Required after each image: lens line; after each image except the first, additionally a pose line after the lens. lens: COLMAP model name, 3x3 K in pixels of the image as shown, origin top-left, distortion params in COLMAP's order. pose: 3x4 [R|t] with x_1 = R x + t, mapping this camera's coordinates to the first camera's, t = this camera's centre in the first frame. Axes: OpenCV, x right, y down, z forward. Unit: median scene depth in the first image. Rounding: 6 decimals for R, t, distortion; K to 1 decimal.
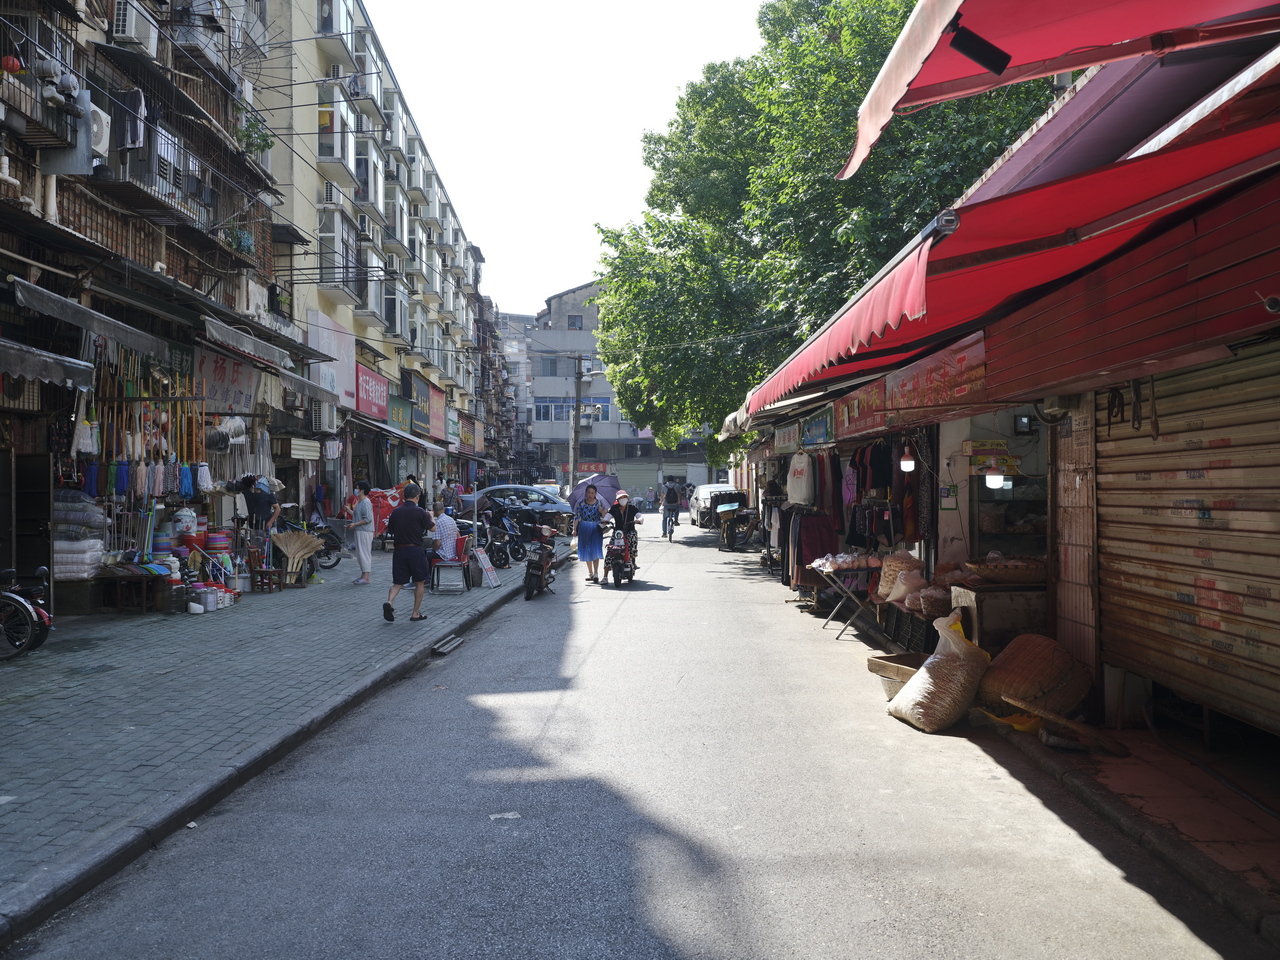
lens RADIAL K [[1044.4, 0, 639.0], [0, 1044.4, 482.0], [0, 0, 1]] dist [0.004223, 0.000327]
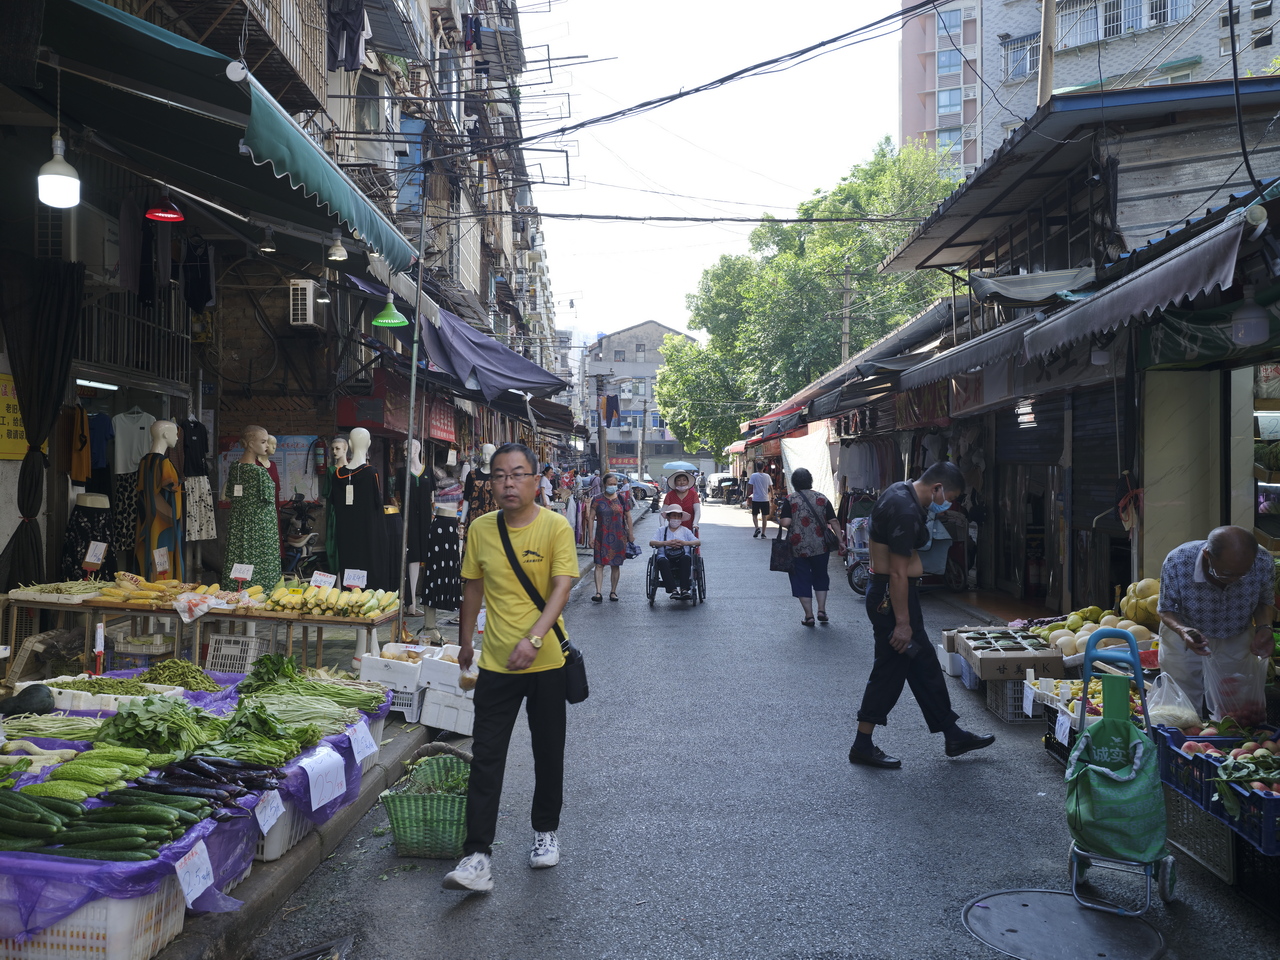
lens RADIAL K [[1037.4, 0, 632.4], [0, 1037.4, 477.4], [0, 0, 1]] dist [-0.013116, -0.000396]
pose [[0.999903, 0.009447, -0.010188, -0.039196], [-0.009397, 0.999944, 0.004946, 0.001599], [0.010234, -0.004850, 0.999936, -0.507628]]
